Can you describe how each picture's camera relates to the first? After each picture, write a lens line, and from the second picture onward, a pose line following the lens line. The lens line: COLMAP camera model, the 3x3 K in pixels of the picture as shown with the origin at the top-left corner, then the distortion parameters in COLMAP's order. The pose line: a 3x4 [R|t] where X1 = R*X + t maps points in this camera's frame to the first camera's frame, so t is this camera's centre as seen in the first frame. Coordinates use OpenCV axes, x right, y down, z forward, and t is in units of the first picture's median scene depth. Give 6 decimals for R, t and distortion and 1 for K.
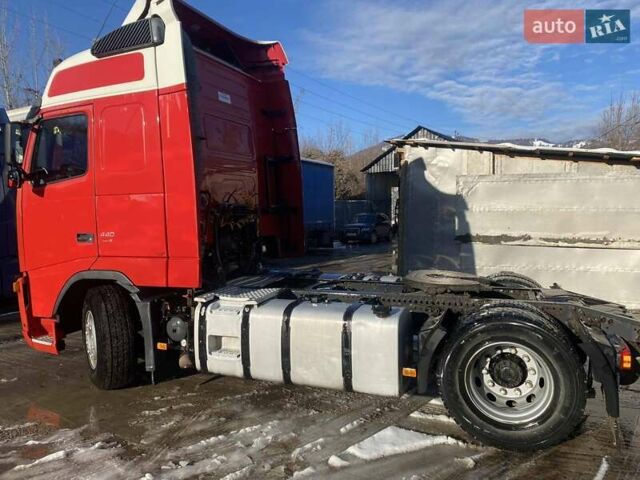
lens RADIAL K [[469.2, 0, 320.0], [0, 469.2, 240.0], [0, 0, 1]] dist [0.008742, -0.000687]
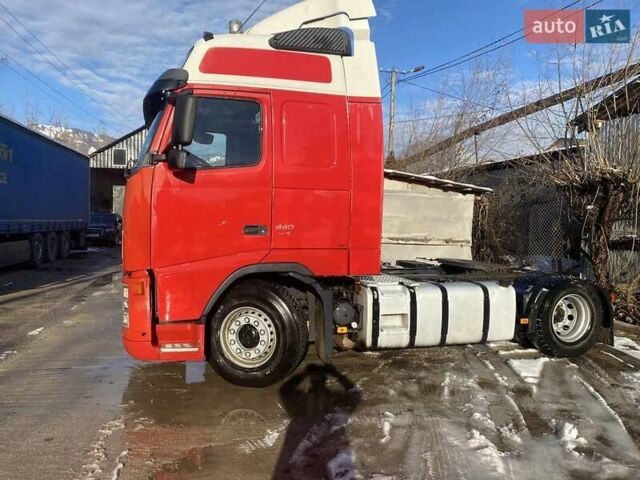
lens RADIAL K [[456.2, 0, 320.0], [0, 456.2, 240.0], [0, 0, 1]] dist [0.004566, 0.000492]
pose [[0.788767, 0.004972, 0.614672, -1.035600], [-0.002341, 0.999984, -0.005085, 0.021627], [-0.614688, 0.002572, 0.788766, 0.194235]]
